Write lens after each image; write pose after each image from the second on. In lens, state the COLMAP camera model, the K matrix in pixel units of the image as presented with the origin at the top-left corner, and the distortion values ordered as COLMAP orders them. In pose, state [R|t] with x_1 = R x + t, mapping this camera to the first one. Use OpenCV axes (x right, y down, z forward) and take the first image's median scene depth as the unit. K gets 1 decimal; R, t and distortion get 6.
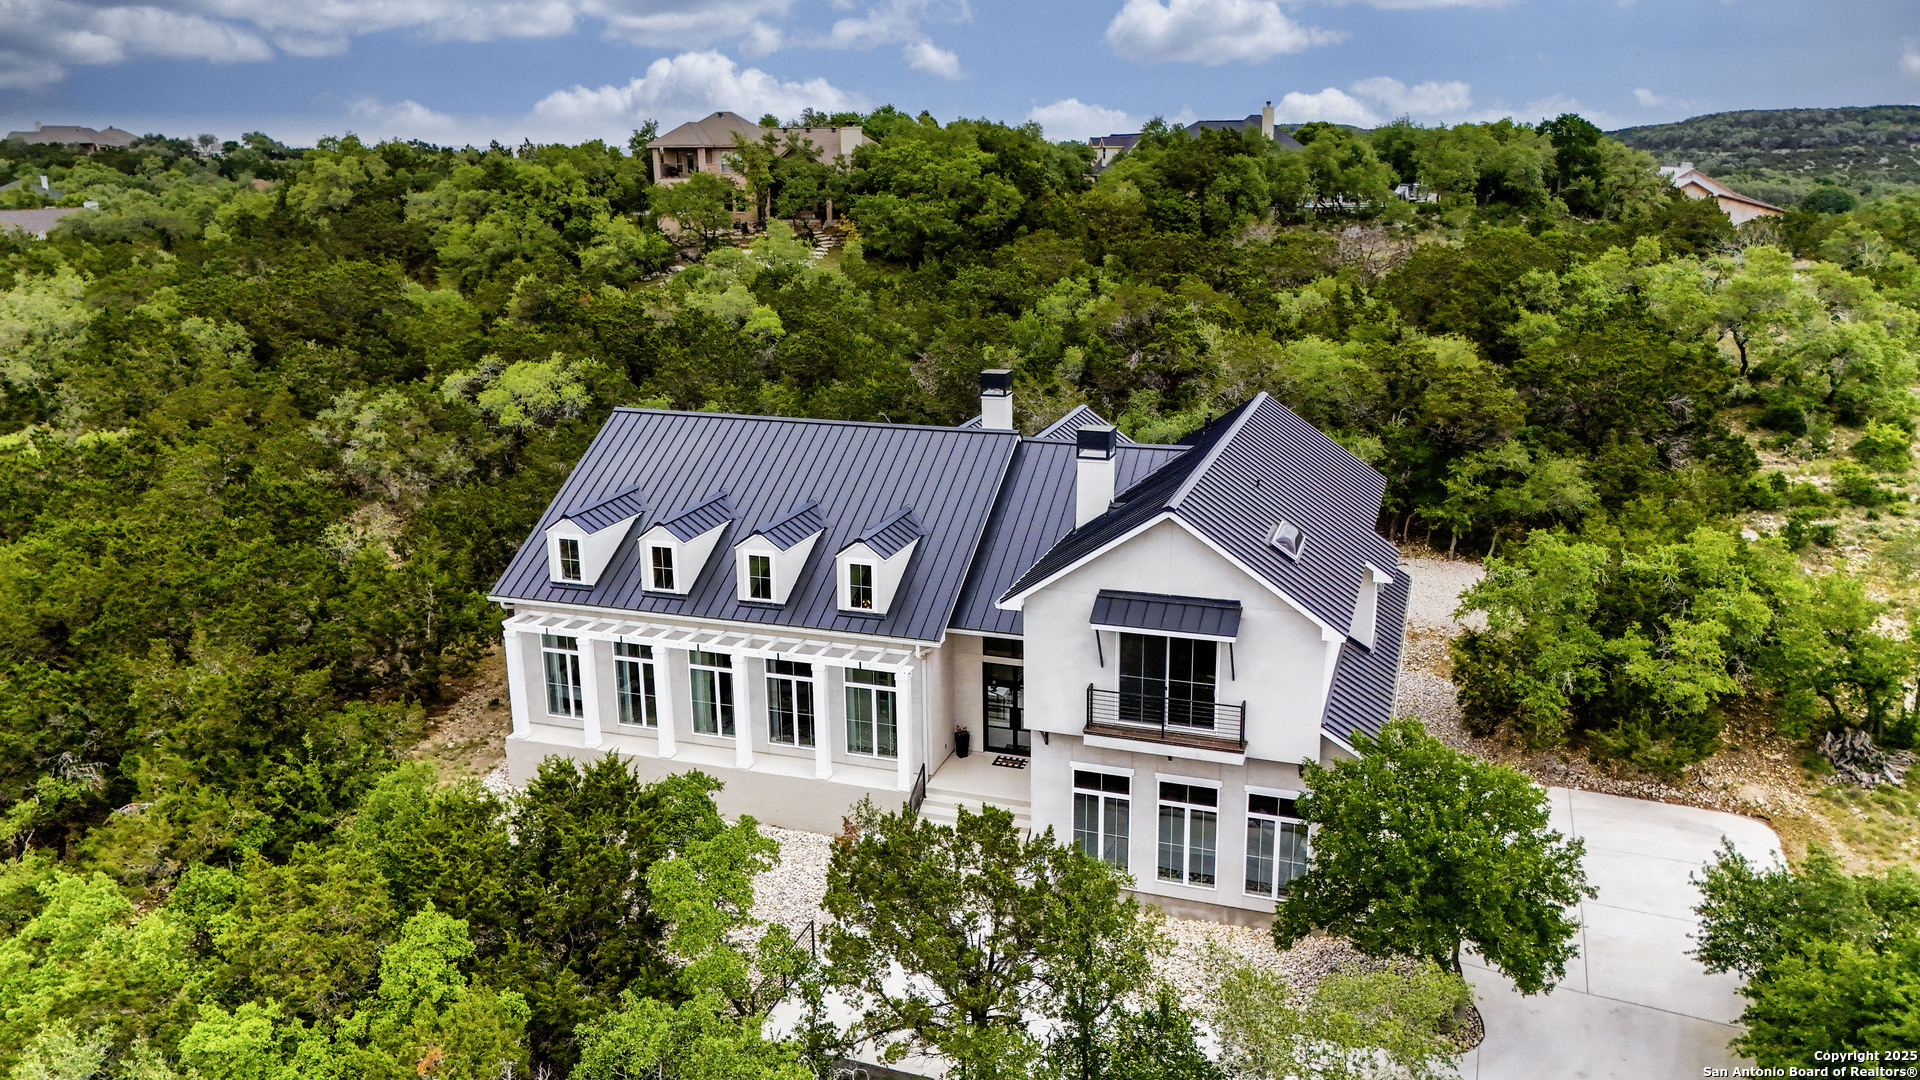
lens RADIAL K [[1416.8, 0, 960.0], [0, 1416.8, 540.0], [0, 0, 1]] dist [0.062371, -0.042348]
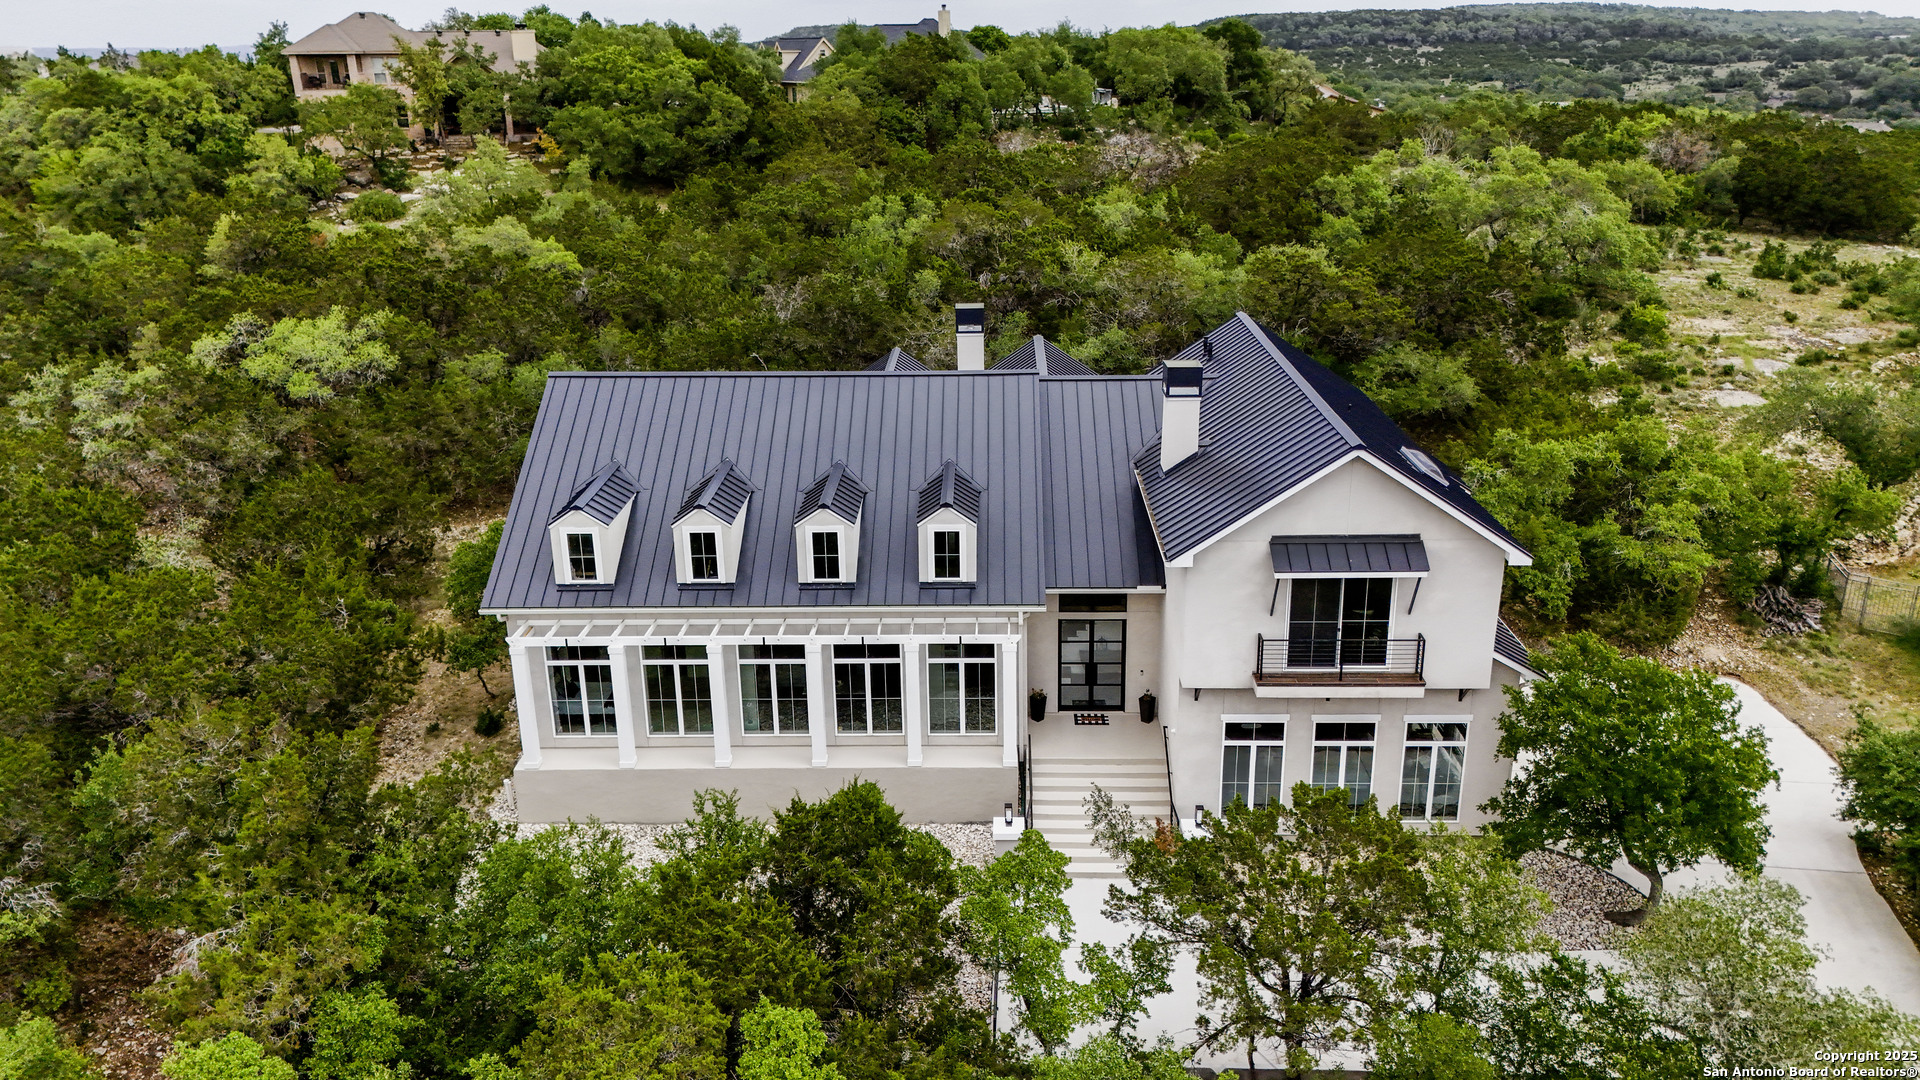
lens RADIAL K [[1416.8, 0, 960.0], [0, 1416.8, 540.0], [0, 0, 1]] dist [0.062371, -0.042348]
pose [[0.955502, -0.102416, 0.276635, -0.230671], [0.084849, 0.993584, 0.074778, -0.032550], [-0.282519, -0.047978, 0.958061, 0.088063]]
